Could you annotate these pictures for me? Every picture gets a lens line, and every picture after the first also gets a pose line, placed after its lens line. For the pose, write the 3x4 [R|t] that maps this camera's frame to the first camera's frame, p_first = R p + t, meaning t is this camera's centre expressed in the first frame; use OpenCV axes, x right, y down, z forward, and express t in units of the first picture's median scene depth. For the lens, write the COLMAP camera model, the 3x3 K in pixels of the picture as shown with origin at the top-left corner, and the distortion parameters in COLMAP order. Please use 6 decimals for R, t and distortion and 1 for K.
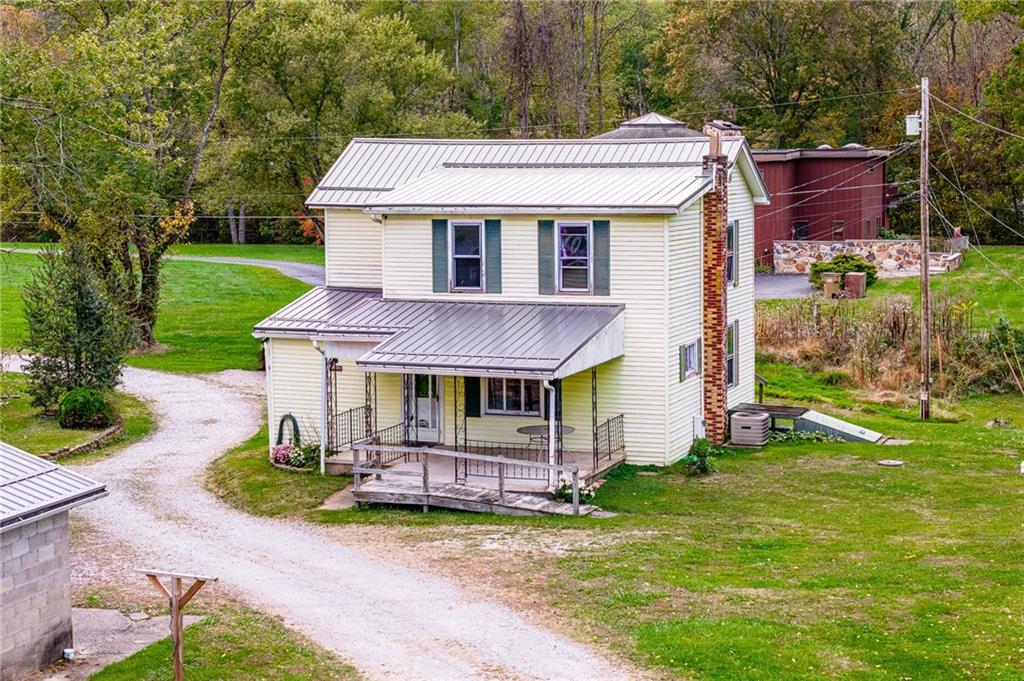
lens RADIAL K [[2059.3, 0, 512.4], [0, 2059.3, 339.3], [0, 0, 1]] dist [-0.145730, 0.000000]
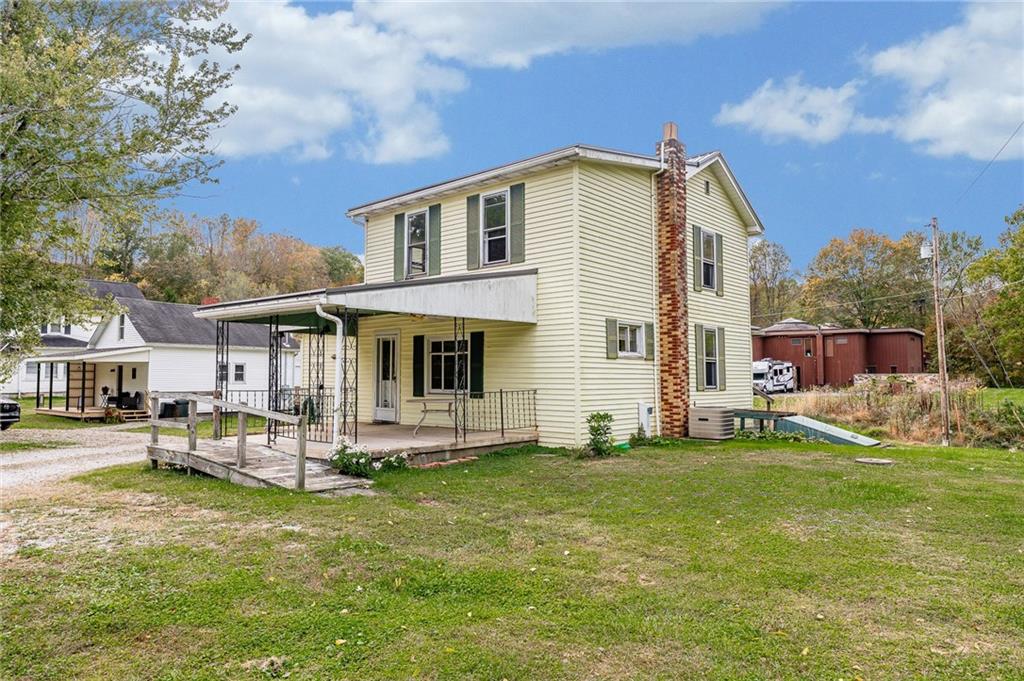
lens RADIAL K [[675.6, 0, 511.8], [0, 675.6, 341.5], [0, 0, 1]] dist [-0.002810, -0.001509]
pose [[0.928177, -0.013535, -0.371894, 0.147247], [-0.042853, 0.988803, -0.142941, 0.055409], [0.369664, 0.148611, 0.917204, 0.683701]]
